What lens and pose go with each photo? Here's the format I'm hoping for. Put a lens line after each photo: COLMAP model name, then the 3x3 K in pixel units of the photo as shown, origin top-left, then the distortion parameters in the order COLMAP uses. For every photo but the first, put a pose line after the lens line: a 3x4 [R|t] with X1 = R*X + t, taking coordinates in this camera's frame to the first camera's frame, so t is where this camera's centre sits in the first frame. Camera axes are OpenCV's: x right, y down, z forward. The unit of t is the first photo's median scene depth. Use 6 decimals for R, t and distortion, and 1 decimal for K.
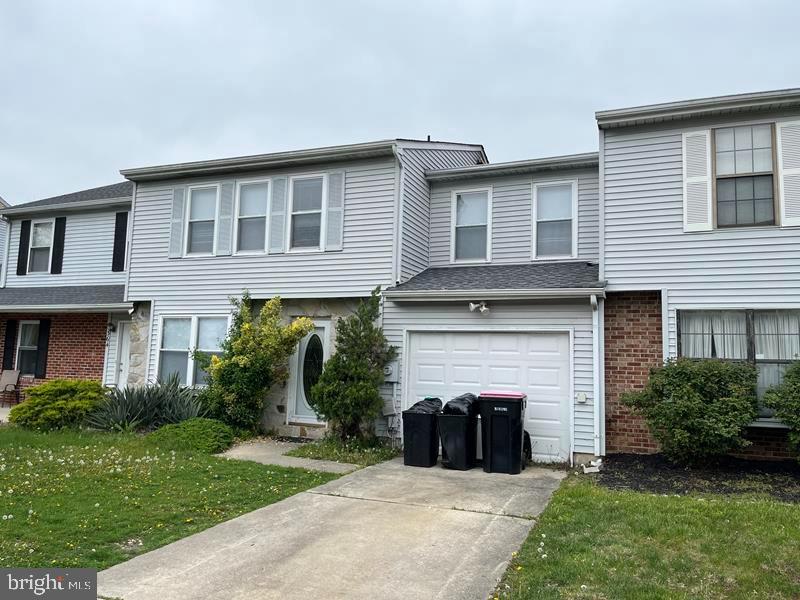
lens RADIAL K [[613.8, 0, 400.0], [0, 613.8, 300.0], [0, 0, 1]] dist [0.026591, -0.003885]
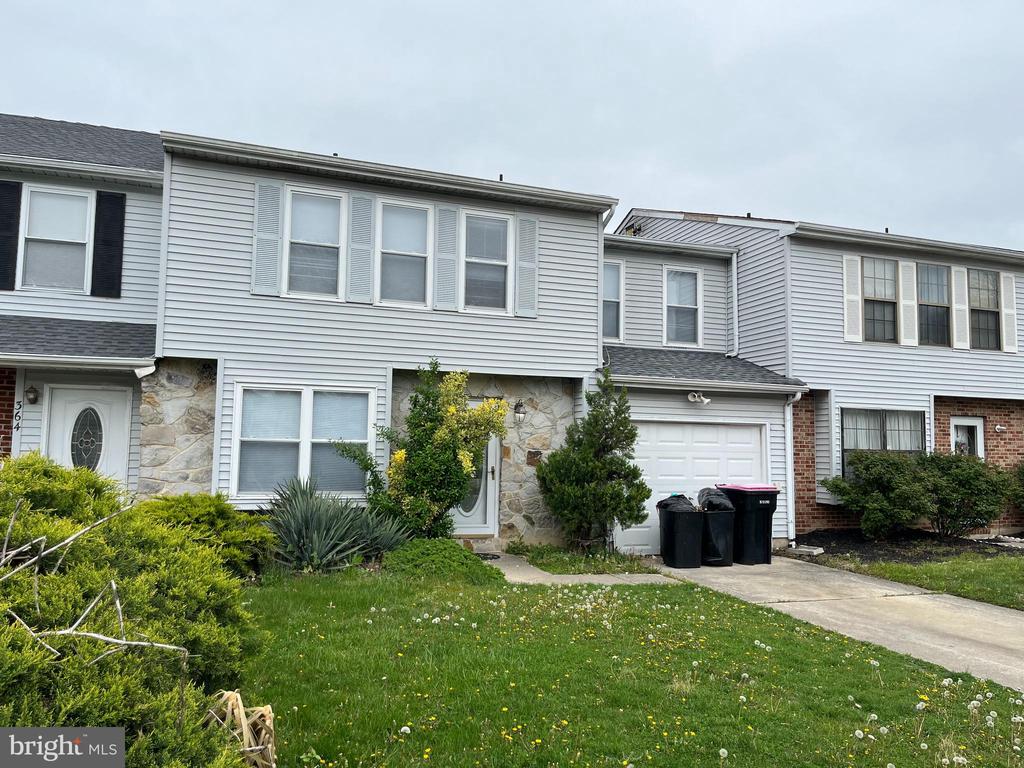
lens RADIAL K [[785.7, 0, 512.0], [0, 785.7, 384.0], [0, 0, 1]] dist [0.026591, -0.003885]
pose [[0.743602, 0.042194, 0.667290, -0.807027], [-0.066942, 0.997690, 0.011513, -0.003418], [-0.665263, -0.053231, 0.744709, 0.246600]]
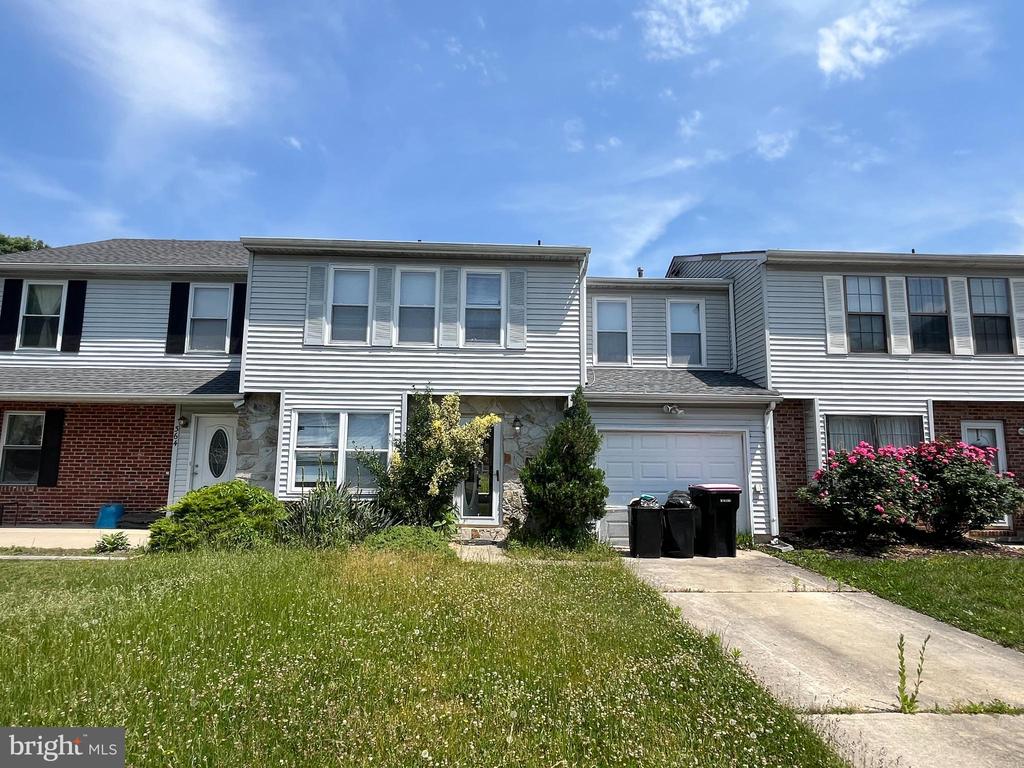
lens RADIAL K [[591.9, 0, 512.0], [0, 591.9, 384.0], [0, 0, 1]] dist [-0.003438, -0.000078]
pose [[0.911296, 0.032184, 0.410493, -0.510820], [-0.028082, 0.999477, -0.016020, -0.007969], [-0.410794, 0.003072, 0.911723, 0.127709]]
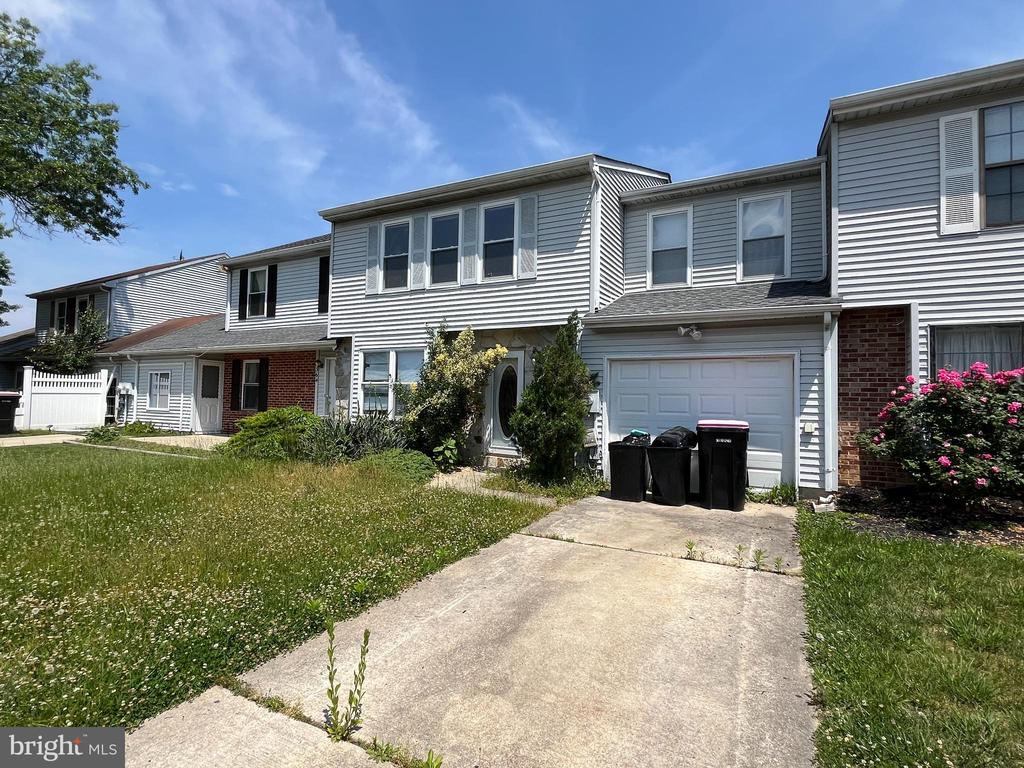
lens RADIAL K [[522.5, 0, 512.0], [0, 522.5, 384.0], [0, 0, 1]] dist [-0.002256, -0.001109]
pose [[0.994272, -0.014179, -0.105935, -0.047490], [0.022313, 0.996858, 0.075999, 0.022437], [0.104525, -0.077928, 0.991465, 0.165699]]
